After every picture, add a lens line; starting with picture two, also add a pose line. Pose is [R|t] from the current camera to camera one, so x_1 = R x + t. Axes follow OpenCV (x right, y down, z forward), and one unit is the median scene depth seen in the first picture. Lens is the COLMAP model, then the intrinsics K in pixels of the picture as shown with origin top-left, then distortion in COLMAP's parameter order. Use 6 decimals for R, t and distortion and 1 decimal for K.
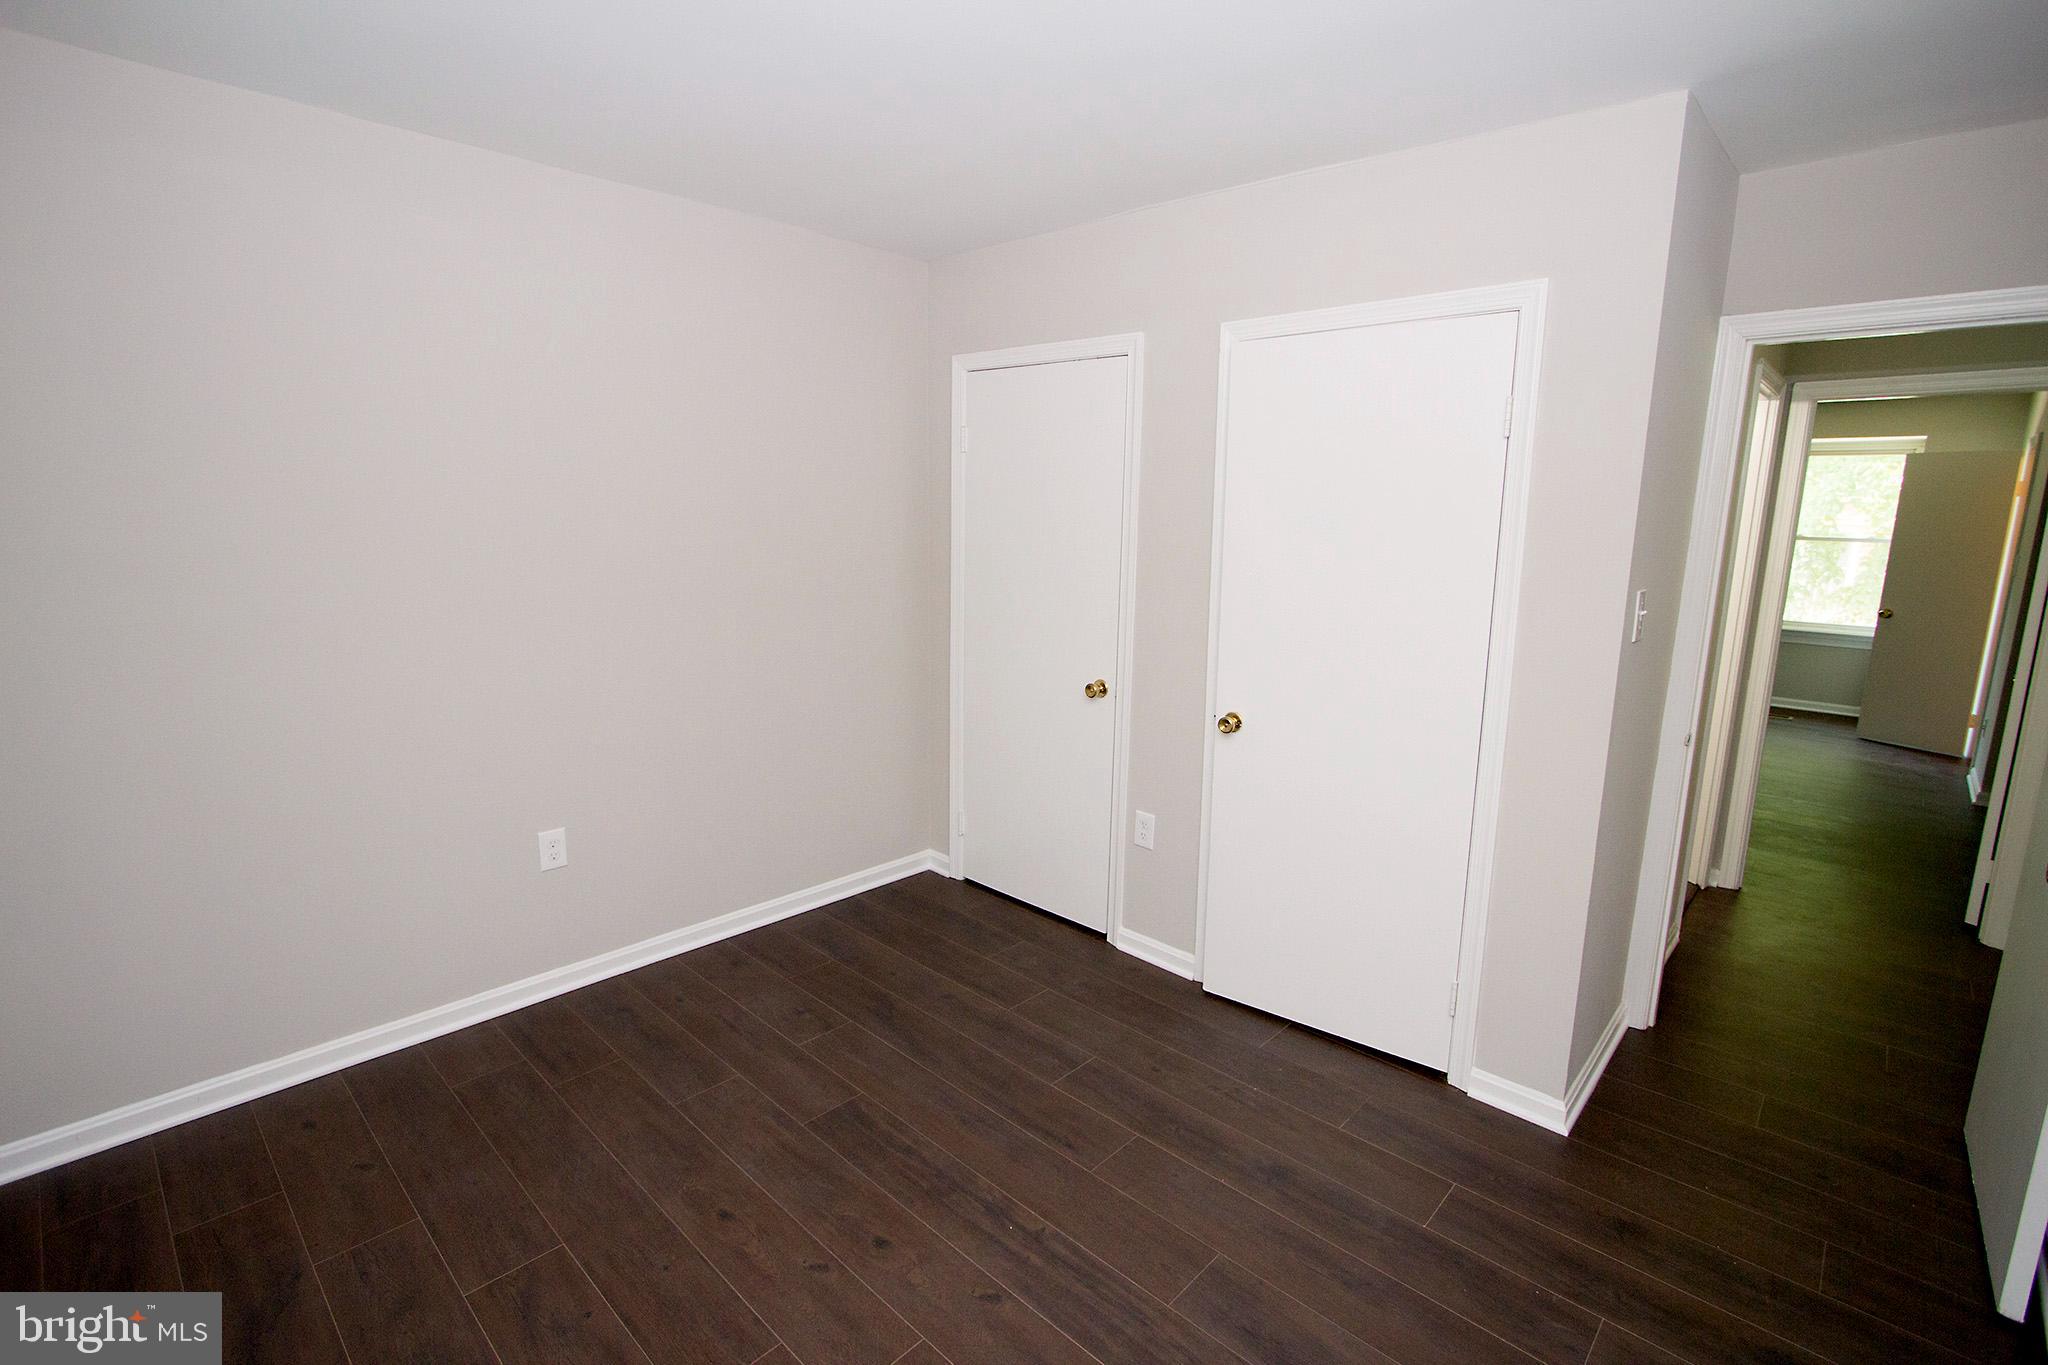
lens RADIAL K [[939.4, 0, 1019.9], [0, 939.4, 682.0], [0, 0, 1]] dist [-0.016107, 0.000147]
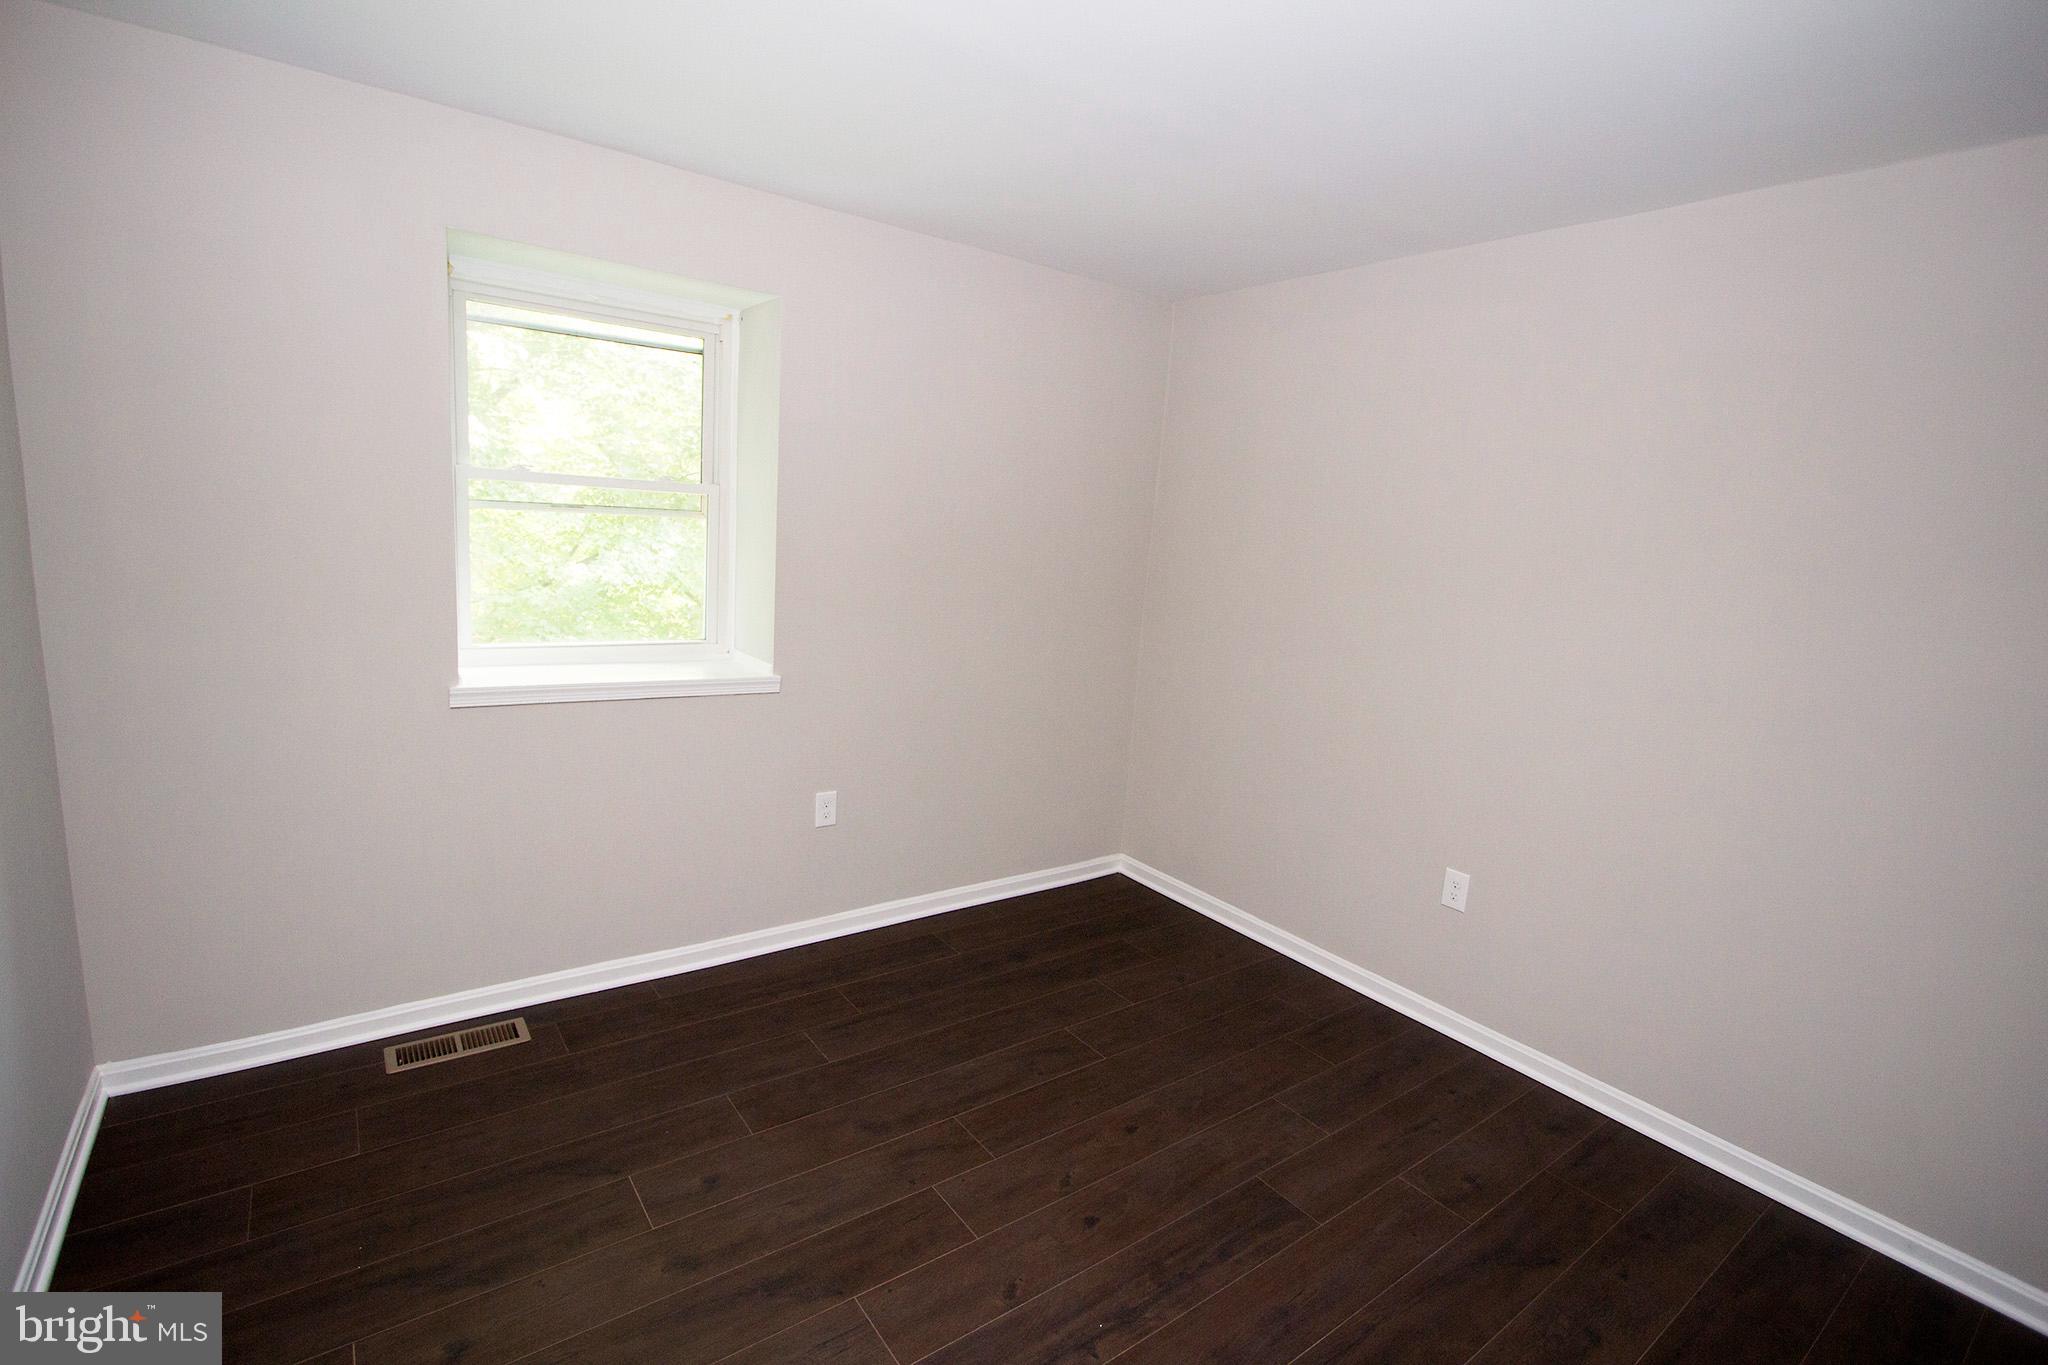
lens RADIAL K [[939.4, 0, 1019.9], [0, 939.4, 682.0], [0, 0, 1]] dist [-0.016107, 0.000147]
pose [[-0.181538, 0.133786, -0.974241, 0.756610], [-0.242464, 0.954027, 0.176190, -0.141939], [0.953024, 0.268204, -0.140753, 0.837291]]
